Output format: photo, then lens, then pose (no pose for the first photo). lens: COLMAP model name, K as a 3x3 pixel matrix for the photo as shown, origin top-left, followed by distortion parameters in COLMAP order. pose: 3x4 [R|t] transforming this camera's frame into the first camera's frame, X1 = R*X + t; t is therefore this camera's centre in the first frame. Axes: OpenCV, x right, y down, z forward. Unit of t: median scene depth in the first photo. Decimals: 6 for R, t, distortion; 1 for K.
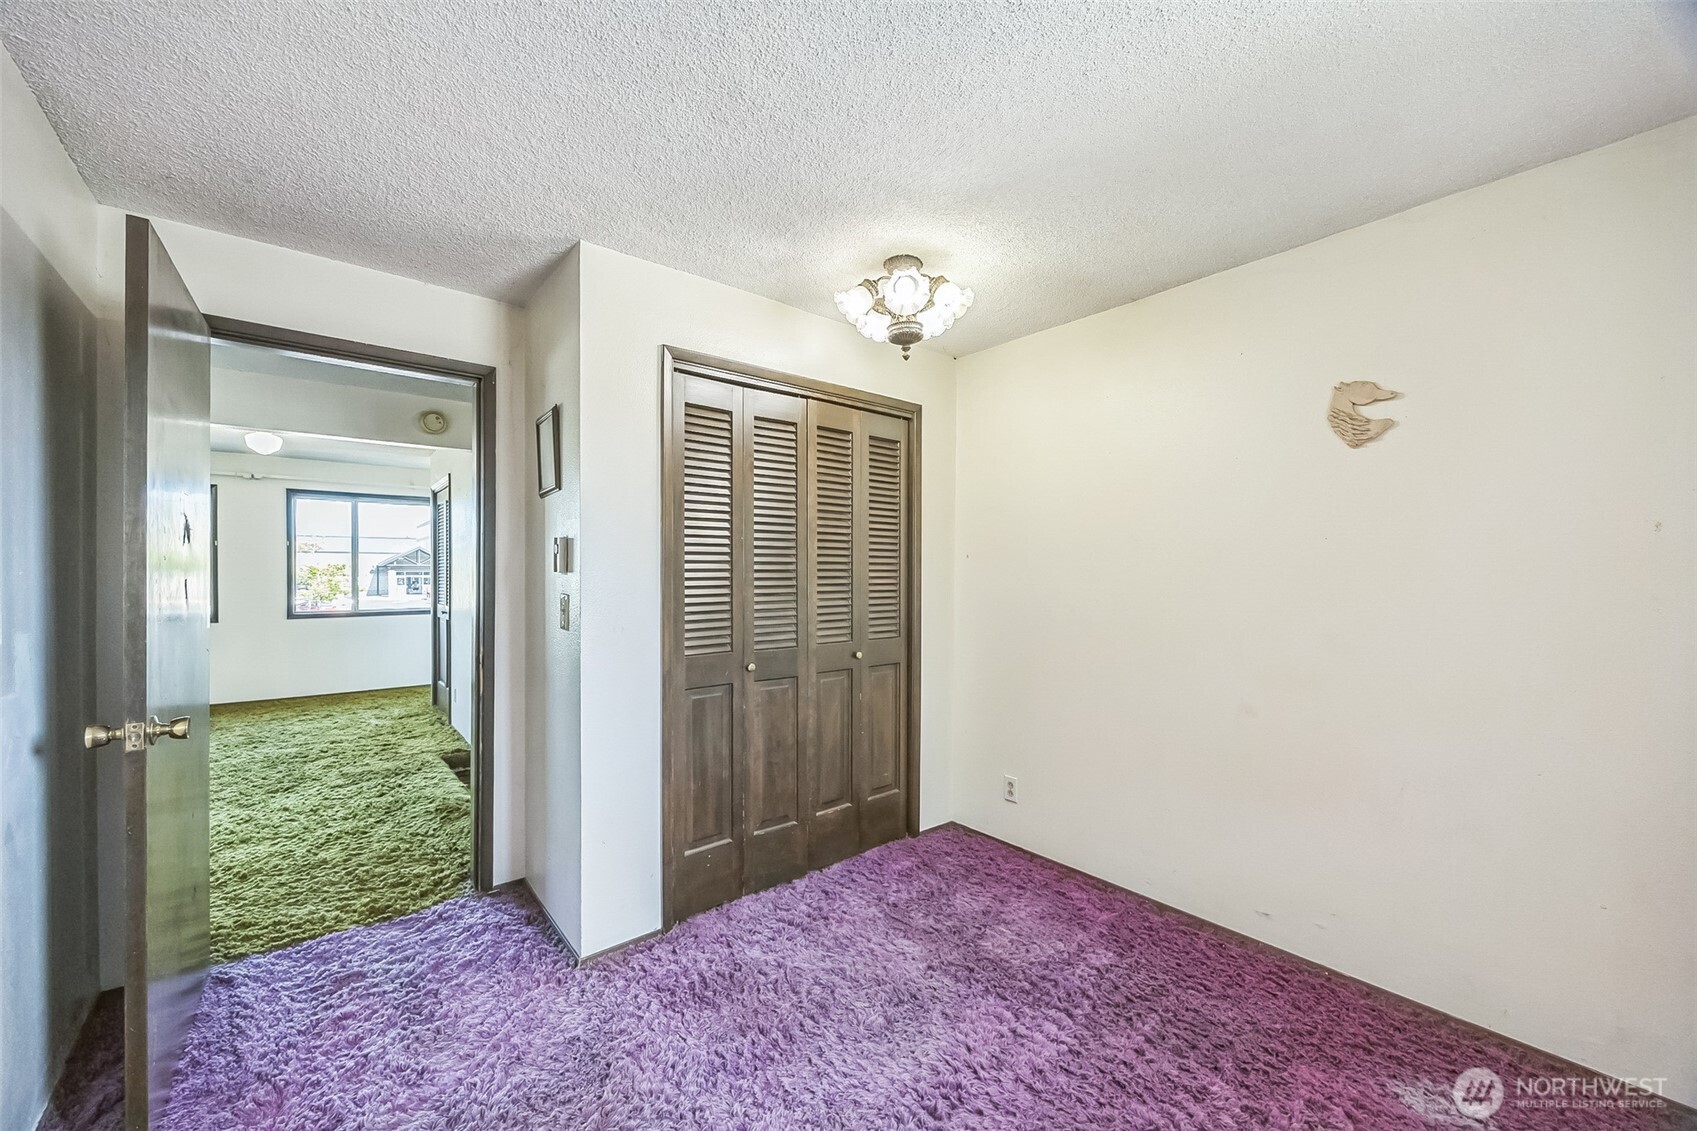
lens RADIAL K [[652.3, 0, 840.8], [0, 652.3, 569.2], [0, 0, 1]] dist [-0.012232, -0.000209]
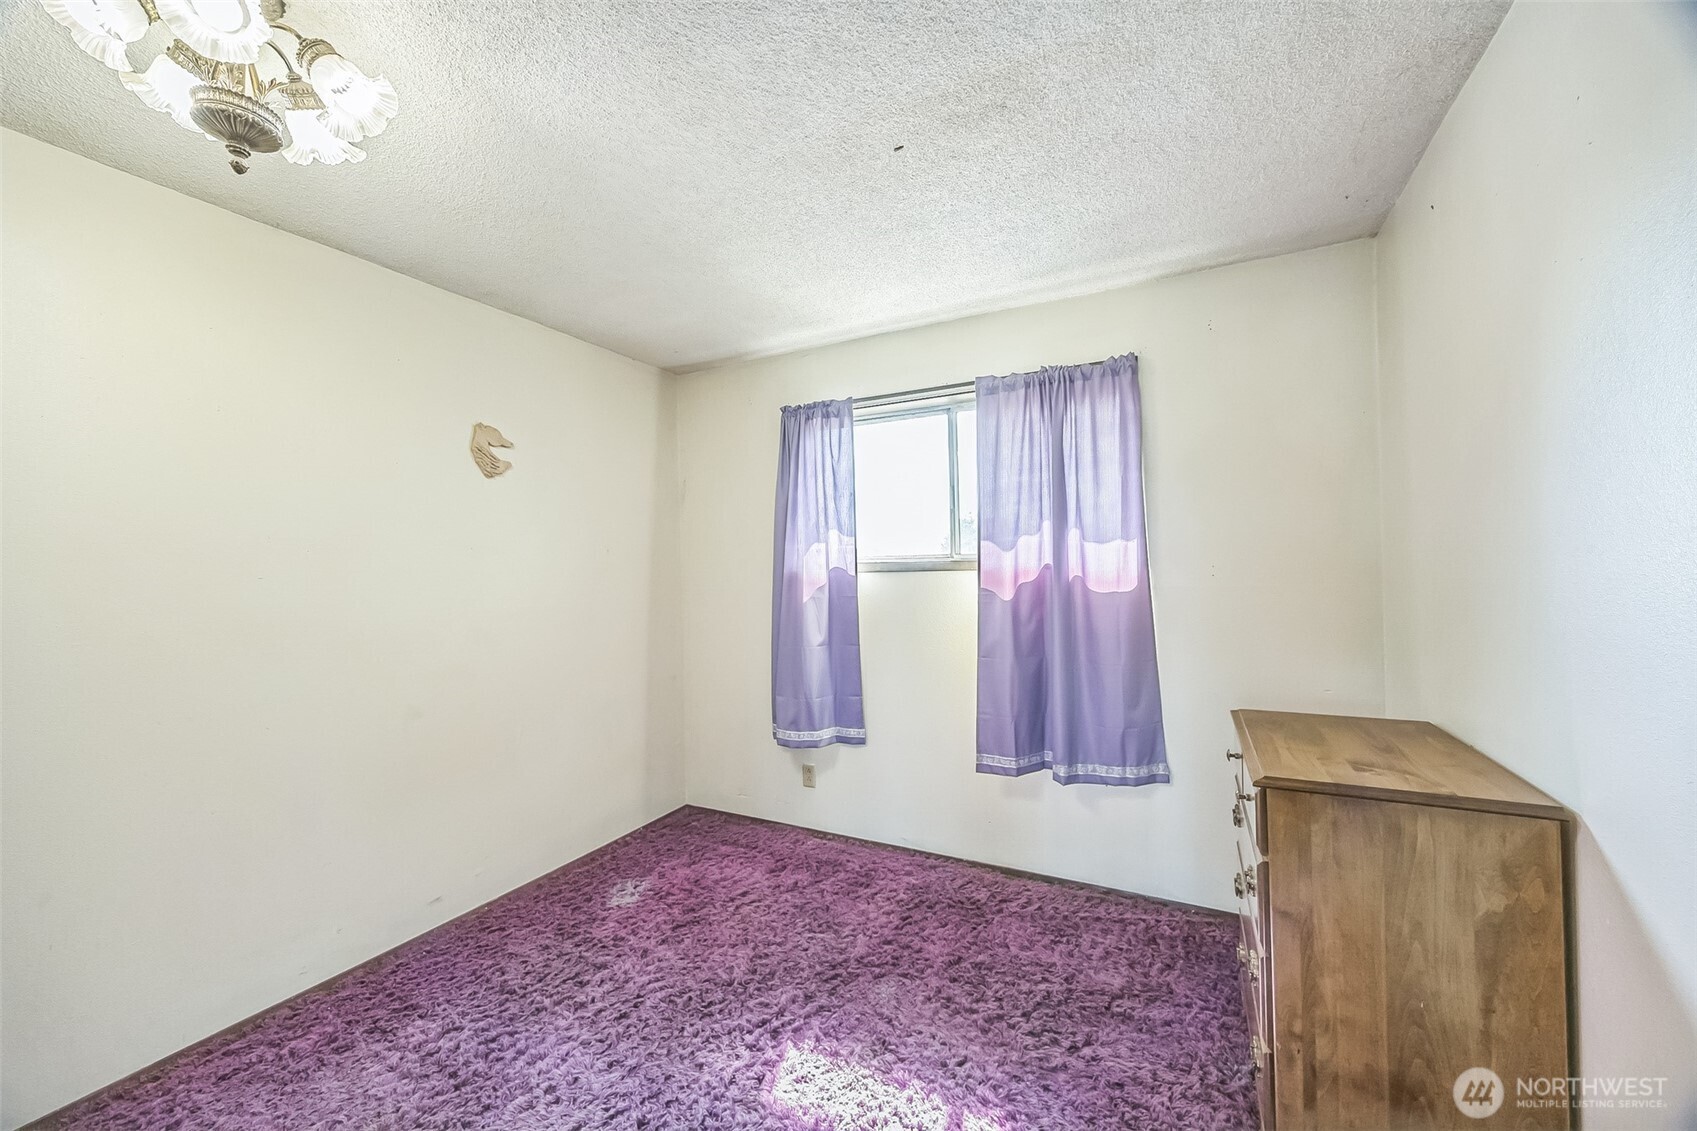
lens RADIAL K [[652.3, 0, 841.7], [0, 652.3, 557.7], [0, 0, 1]] dist [-0.012232, -0.000209]
pose [[-0.380178, 0.011684, 0.924840, -0.653916], [0.022754, 0.999736, -0.003276, -0.012069], [-0.924634, 0.019799, -0.380343, 0.862279]]
